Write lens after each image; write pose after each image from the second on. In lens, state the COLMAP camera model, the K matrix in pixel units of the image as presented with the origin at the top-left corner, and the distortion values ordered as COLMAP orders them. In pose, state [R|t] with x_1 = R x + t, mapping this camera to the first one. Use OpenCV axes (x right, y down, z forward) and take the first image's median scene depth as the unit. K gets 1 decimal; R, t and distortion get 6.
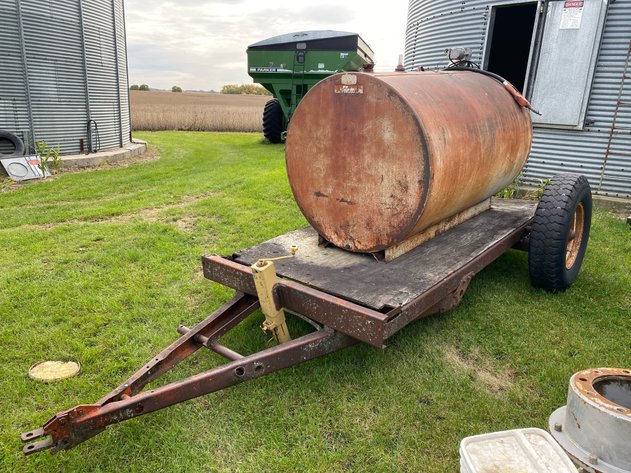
lens RADIAL K [[473.6, 0, 319.1], [0, 473.6, 243.2], [0, 0, 1]] dist [0.021367, -0.041730]
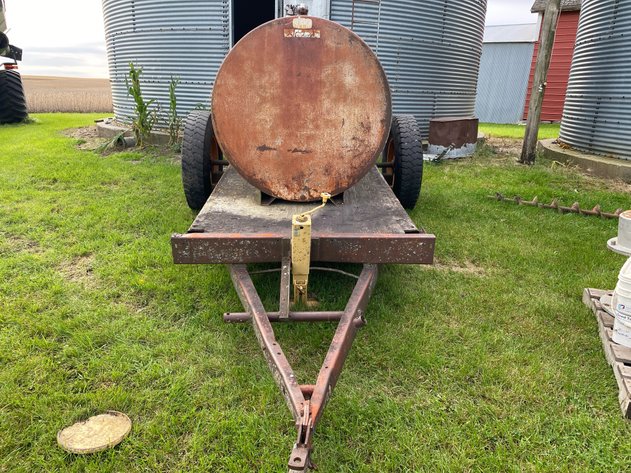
lens RADIAL K [[473.6, 0, 318.6], [0, 473.6, 238.3], [0, 0, 1]] dist [0.021367, -0.041730]
pose [[0.739991, -0.218152, 0.636257, -0.606079], [0.195168, 0.974886, 0.107269, -0.009469], [-0.643679, 0.044799, 0.763984, 0.238953]]
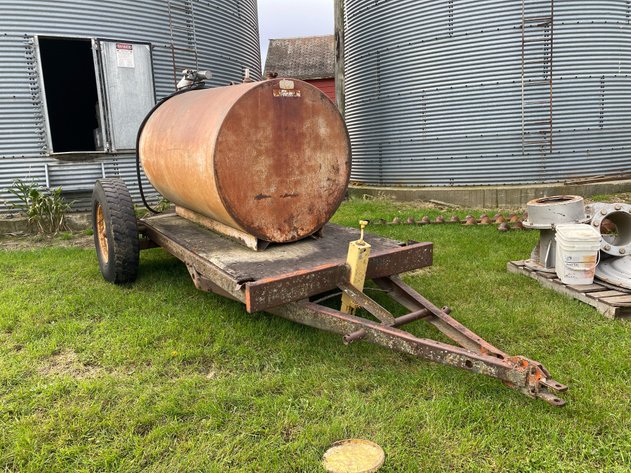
lens RADIAL K [[473.6, 0, 310.4], [0, 473.6, 237.7], [0, 0, 1]] dist [0.021367, -0.041730]
pose [[0.272339, -0.223757, 0.935823, -1.009925], [0.335059, 0.933767, 0.125758, -0.123337], [-0.901979, 0.279307, 0.329273, 0.651690]]
